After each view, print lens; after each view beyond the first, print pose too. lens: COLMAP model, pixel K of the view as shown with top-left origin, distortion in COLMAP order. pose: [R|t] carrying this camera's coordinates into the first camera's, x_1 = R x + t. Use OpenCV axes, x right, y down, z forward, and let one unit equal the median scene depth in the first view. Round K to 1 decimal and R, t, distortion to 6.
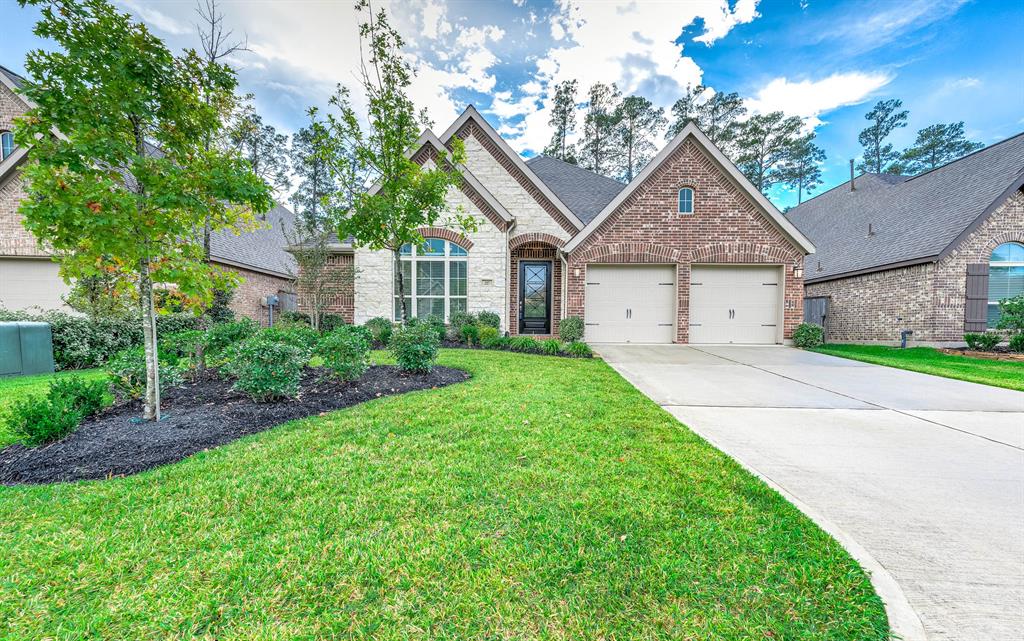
lens RADIAL K [[416.7, 0, 520.9], [0, 416.7, 341.2], [0, 0, 1]] dist [0.016551, -0.000057]
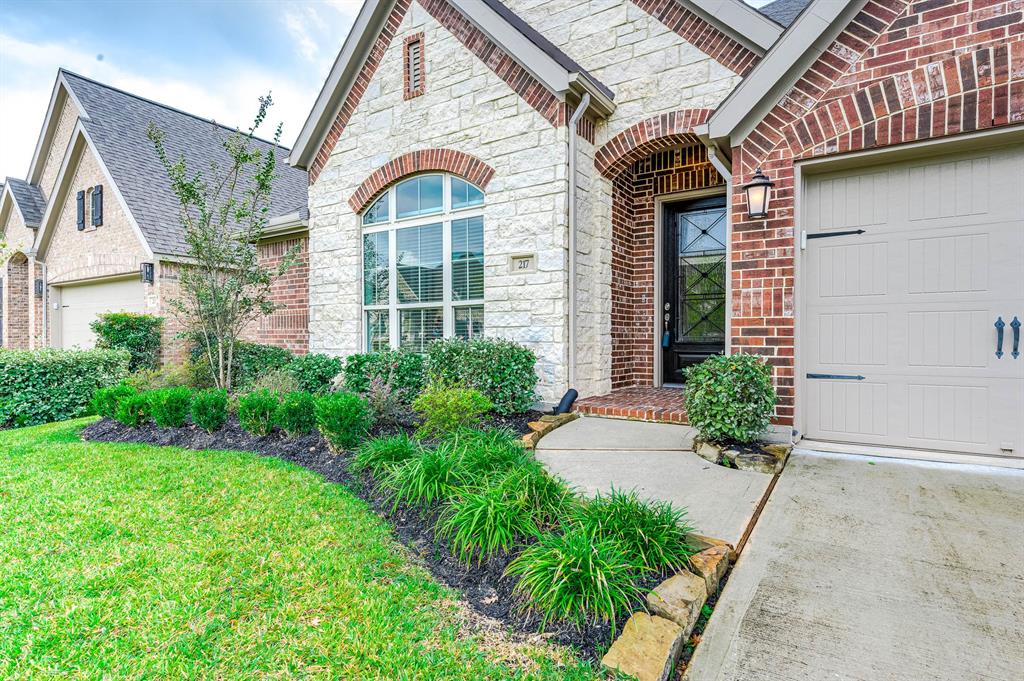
lens RADIAL K [[537.2, 0, 511.5], [0, 537.2, 343.8], [0, 0, 1]] dist [0.001858, 0.000110]
pose [[0.846377, -0.007293, -0.532535, 0.176841], [-0.000854, 0.999886, -0.015049, -0.056848], [0.532584, 0.013192, 0.846274, 0.565546]]
